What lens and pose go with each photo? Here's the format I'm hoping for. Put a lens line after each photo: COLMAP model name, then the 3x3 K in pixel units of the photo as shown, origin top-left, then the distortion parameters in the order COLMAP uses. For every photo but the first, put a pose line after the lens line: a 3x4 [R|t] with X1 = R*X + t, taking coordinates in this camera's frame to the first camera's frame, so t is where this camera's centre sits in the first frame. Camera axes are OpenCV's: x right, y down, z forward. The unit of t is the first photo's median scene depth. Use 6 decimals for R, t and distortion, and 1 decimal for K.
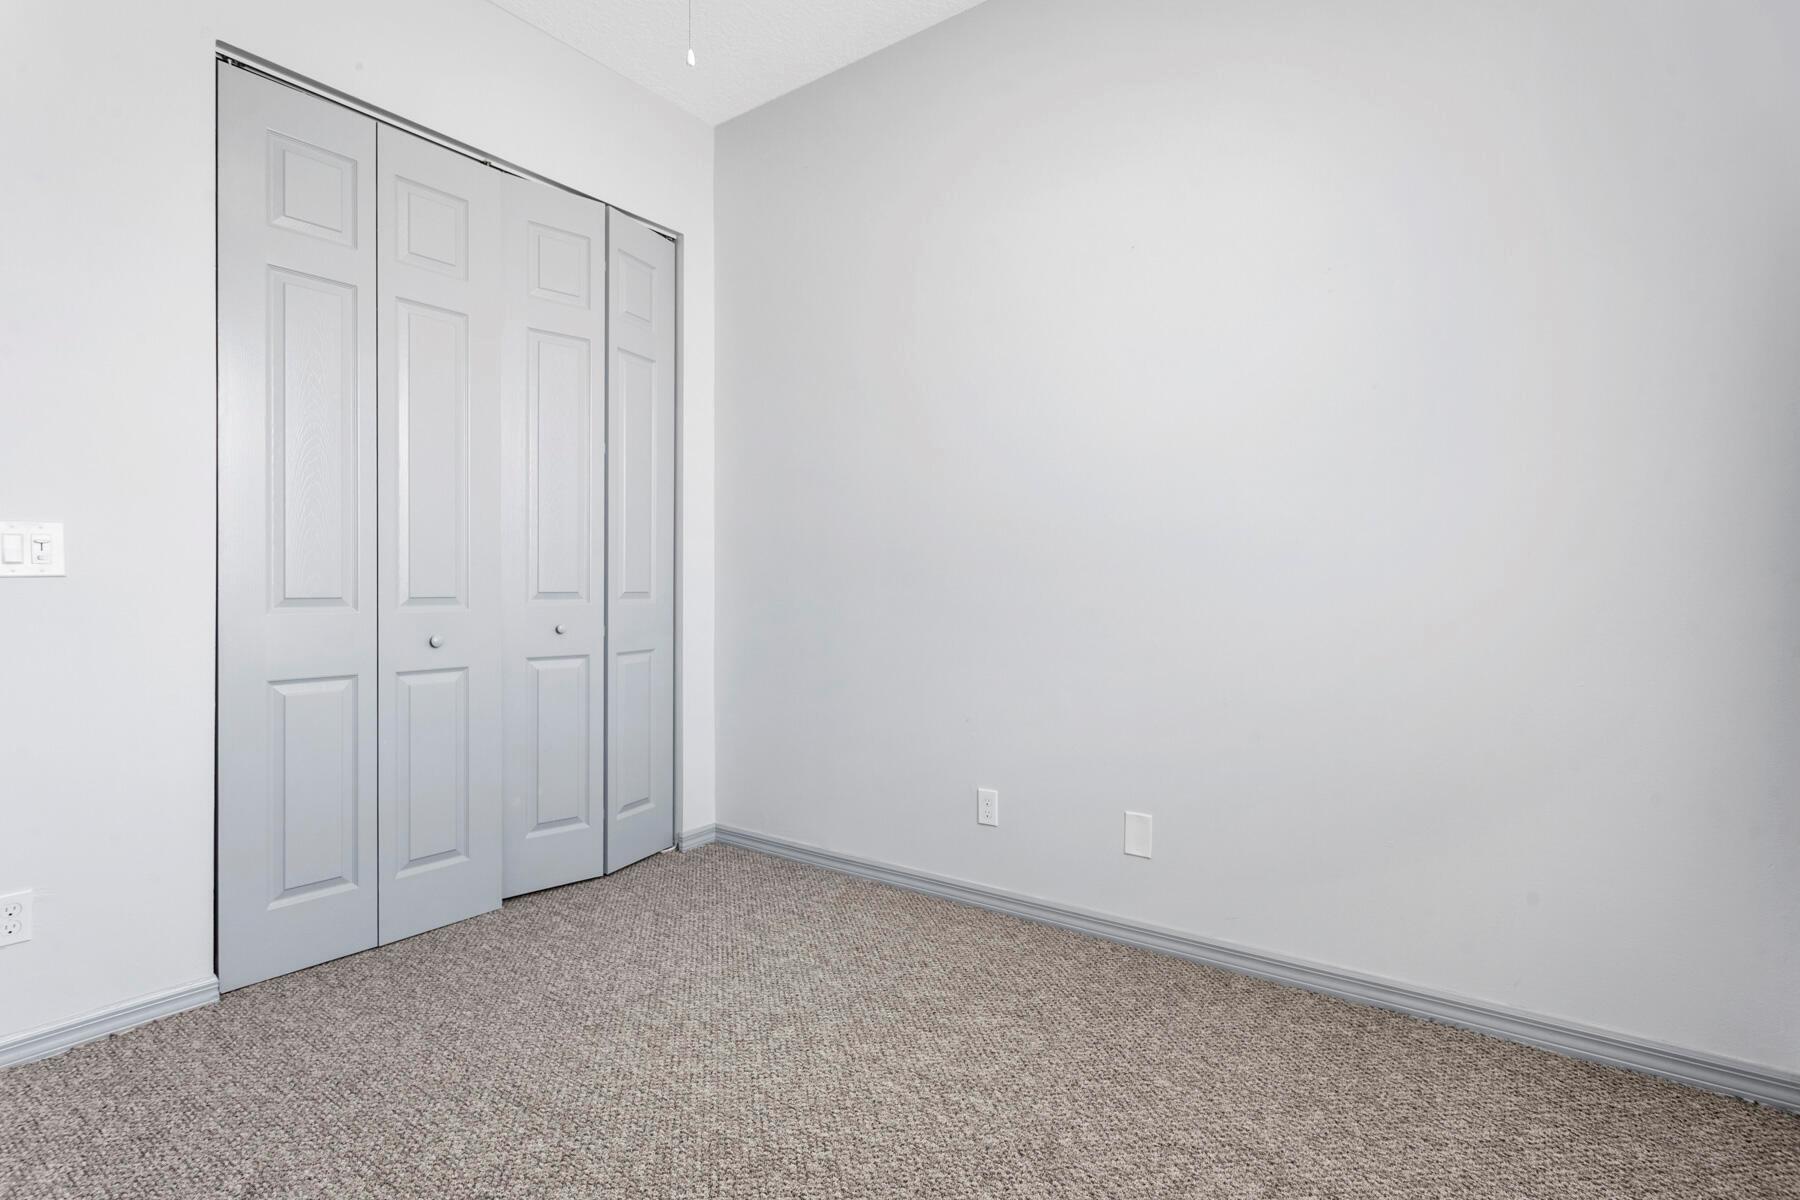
lens RADIAL K [[871.3, 0, 910.2], [0, 871.3, 602.7], [0, 0, 1]] dist [0.005077, -0.002649]
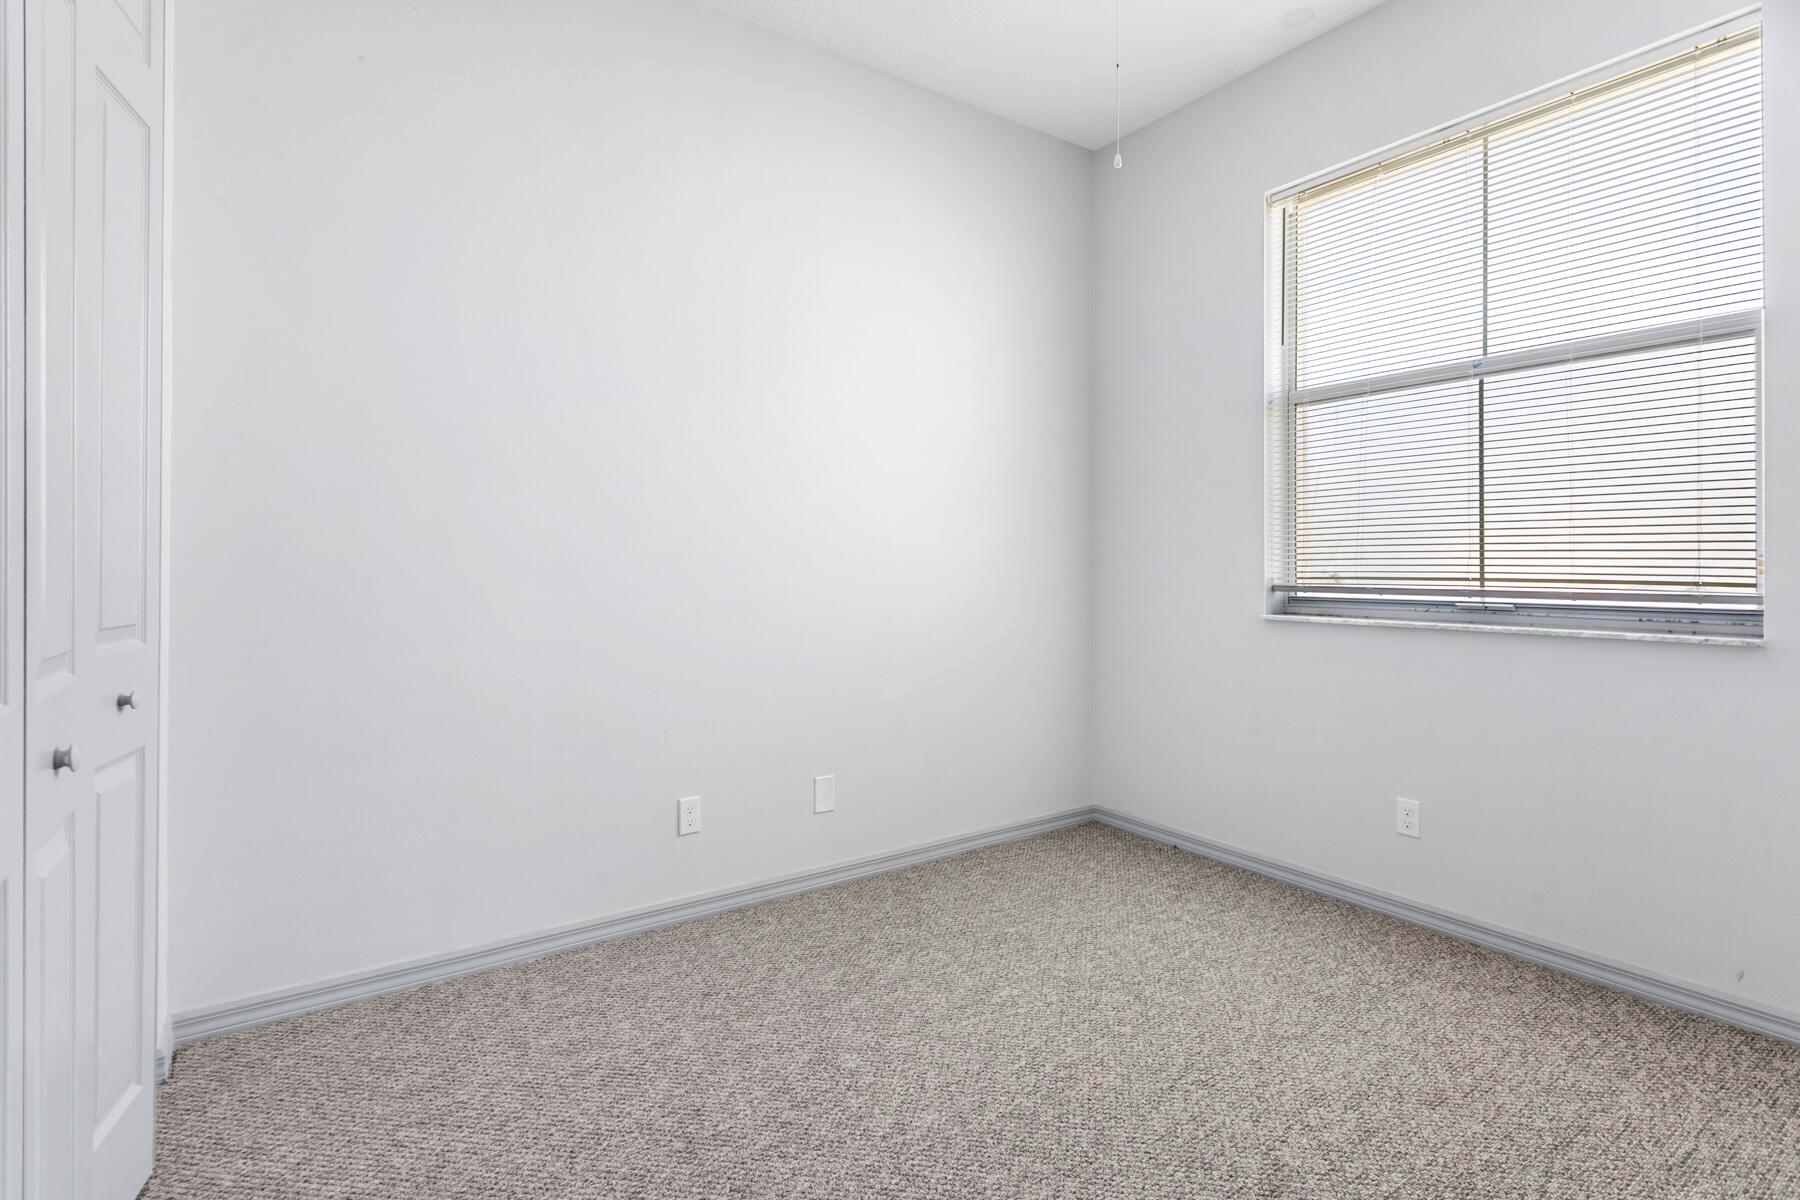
lens RADIAL K [[871.3, 0, 889.7], [0, 871.3, 590.5], [0, 0, 1]] dist [0.005077, -0.002649]
pose [[0.335417, -0.025343, 0.941729, -0.952855], [0.018972, 0.999617, 0.020143, -0.041500], [-0.941879, 0.011110, 0.335770, 0.584632]]
